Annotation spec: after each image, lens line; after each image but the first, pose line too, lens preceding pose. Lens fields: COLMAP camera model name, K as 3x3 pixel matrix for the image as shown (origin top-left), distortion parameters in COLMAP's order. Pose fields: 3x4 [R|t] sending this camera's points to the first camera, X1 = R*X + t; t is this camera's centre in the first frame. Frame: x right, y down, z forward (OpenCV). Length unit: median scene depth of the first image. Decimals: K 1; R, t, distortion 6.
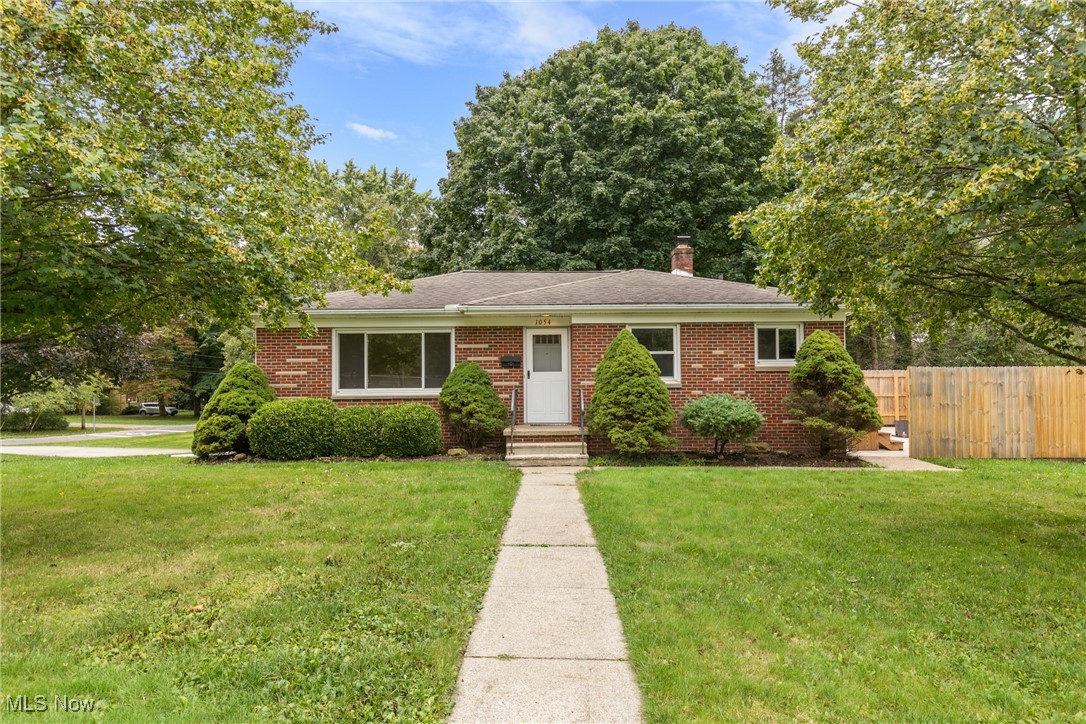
lens RADIAL K [[659.4, 0, 538.2], [0, 659.4, 328.5], [0, 0, 1]] dist [-0.003652, 0.001133]
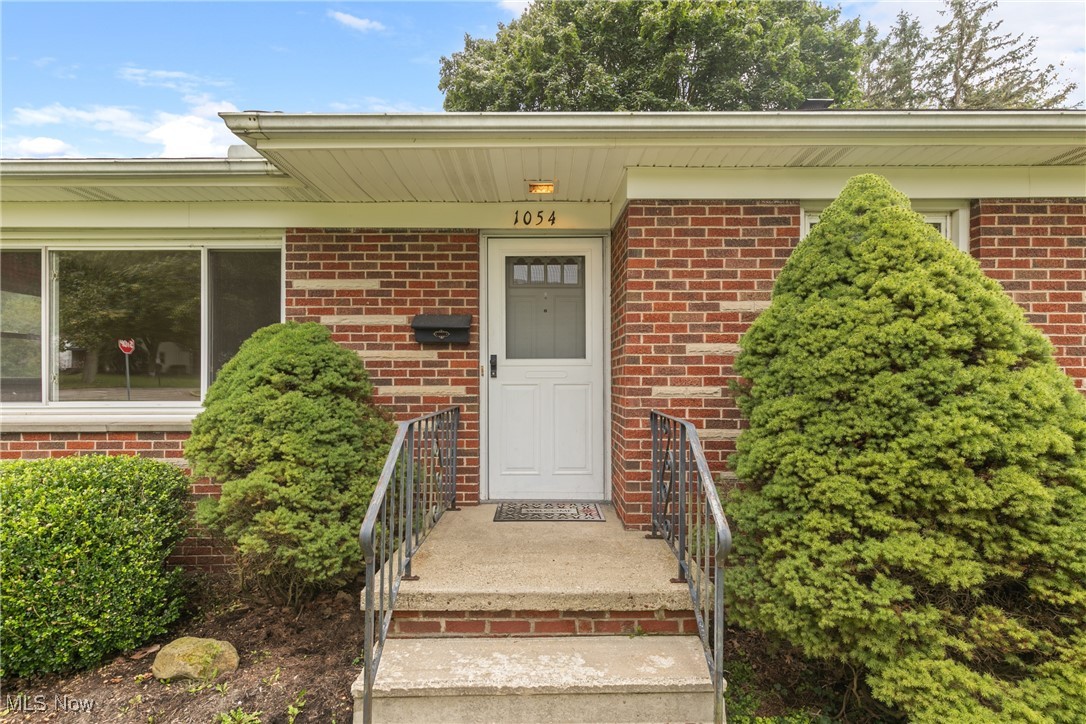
lens RADIAL K [[494.1, 0, 537.6], [0, 494.1, 365.6], [0, 0, 1]] dist [0.003802, 0.000822]
pose [[0.999967, 0.007428, -0.003273, 0.010360], [-0.007274, 0.998962, 0.044972, 0.057974], [0.003603, -0.044946, 0.998983, 0.739773]]
